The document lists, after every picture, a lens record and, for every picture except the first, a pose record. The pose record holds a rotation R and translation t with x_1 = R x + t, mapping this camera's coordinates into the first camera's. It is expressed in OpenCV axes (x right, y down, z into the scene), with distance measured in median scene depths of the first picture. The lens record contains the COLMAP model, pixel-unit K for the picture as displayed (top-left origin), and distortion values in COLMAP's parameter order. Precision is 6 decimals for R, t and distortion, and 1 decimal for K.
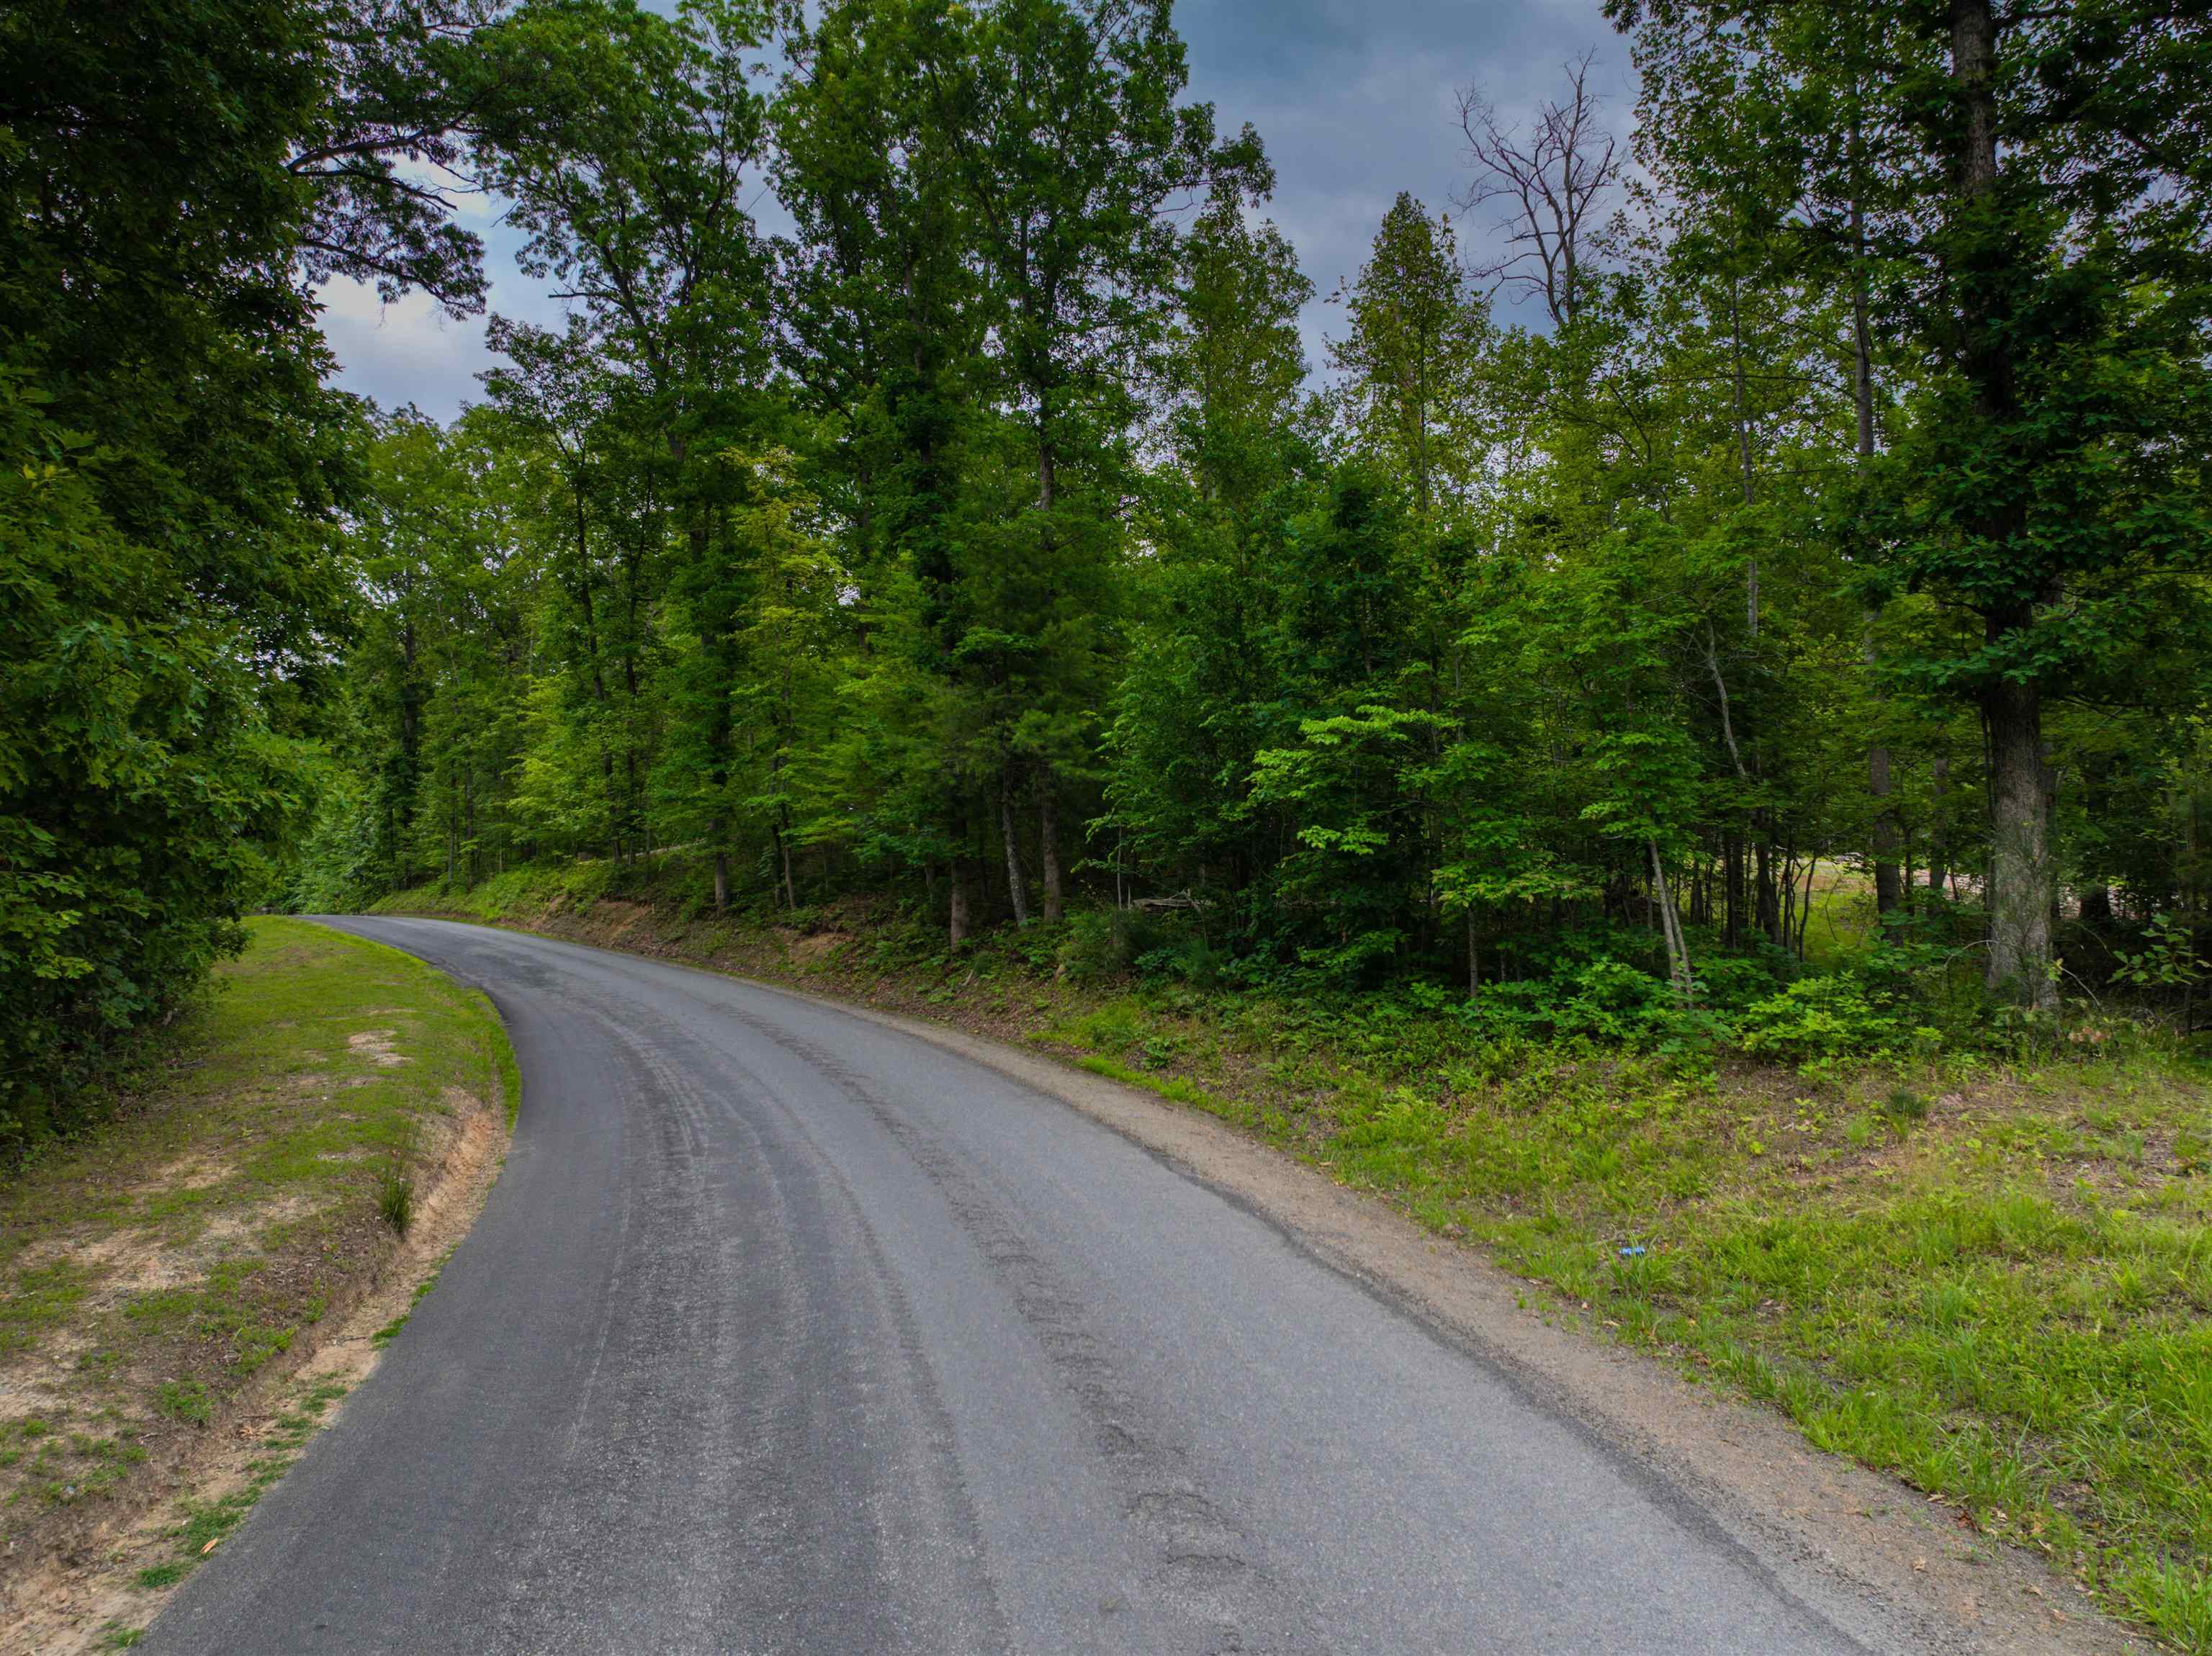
lens RADIAL K [[1515.4, 0, 1106.0], [0, 1515.4, 828.0], [0, 0, 1]] dist [-0.060010, 0.004577]
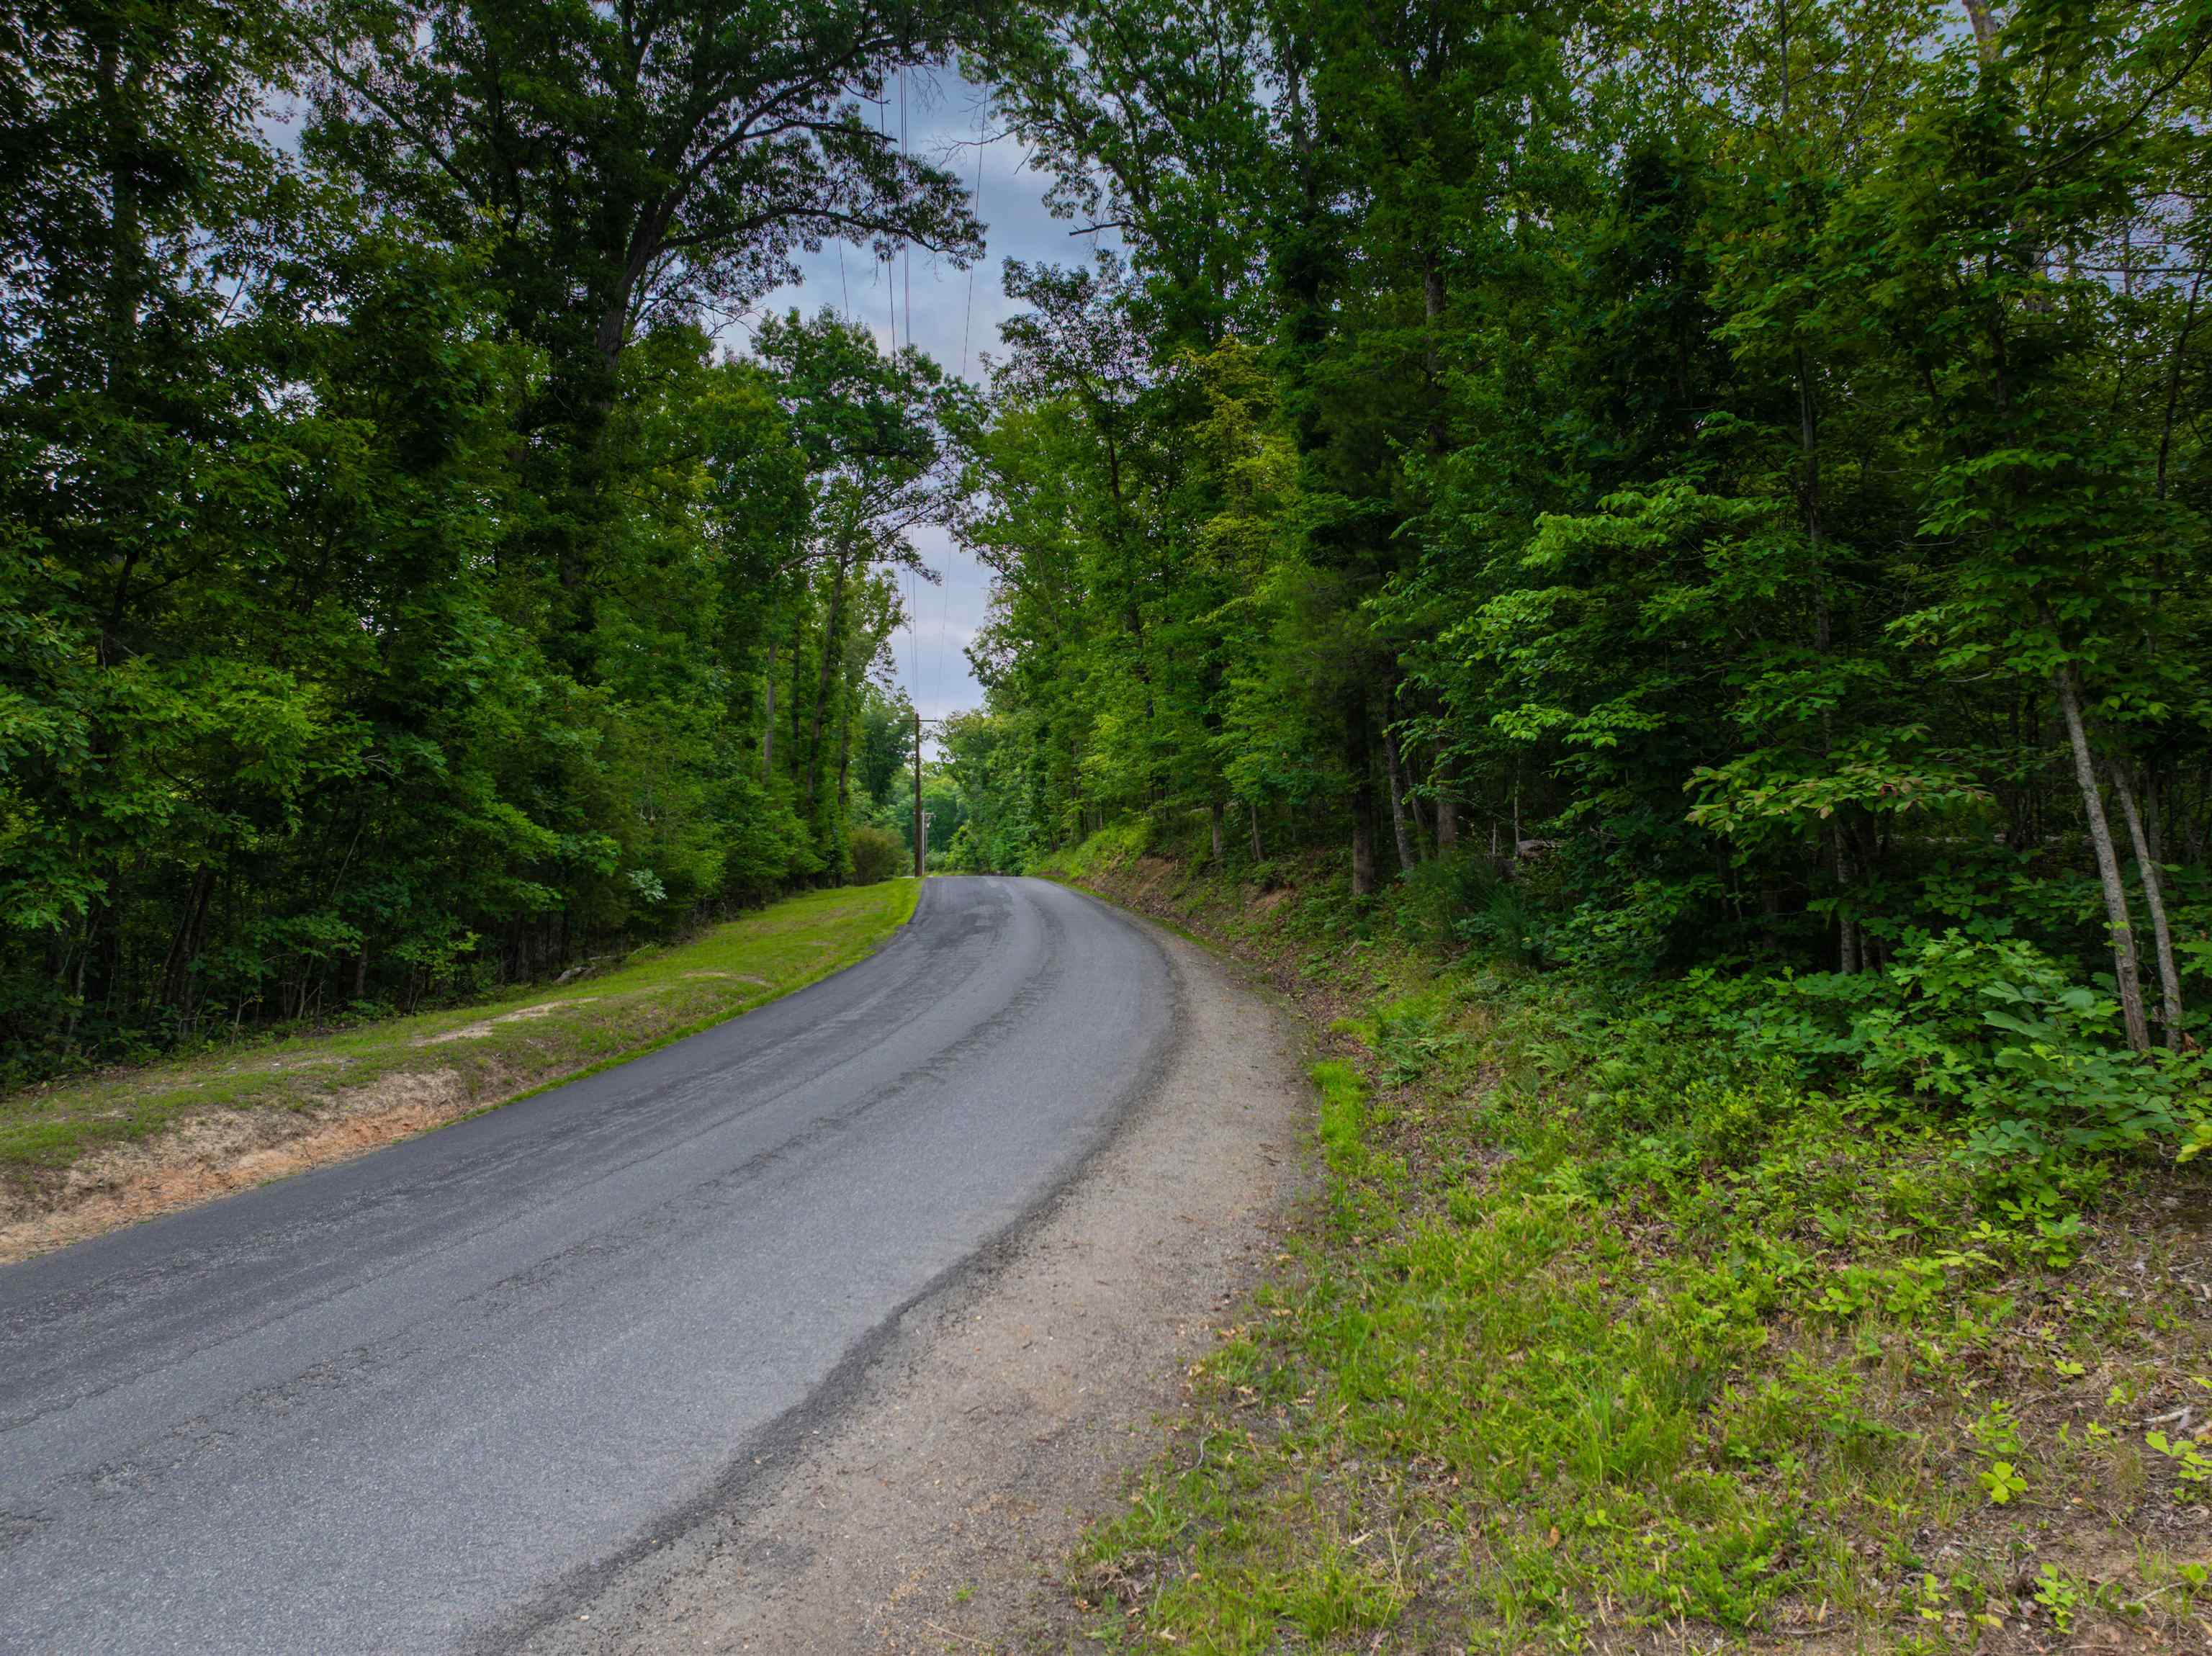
lens RADIAL K [[1515.4, 0, 1106.0], [0, 1515.4, 828.0], [0, 0, 1]] dist [-0.060010, 0.004577]
pose [[0.882661, -0.018221, -0.469657, 0.110143], [0.030459, 0.999365, 0.018473, 0.012803], [0.469022, -0.030611, 0.882656, 0.159001]]
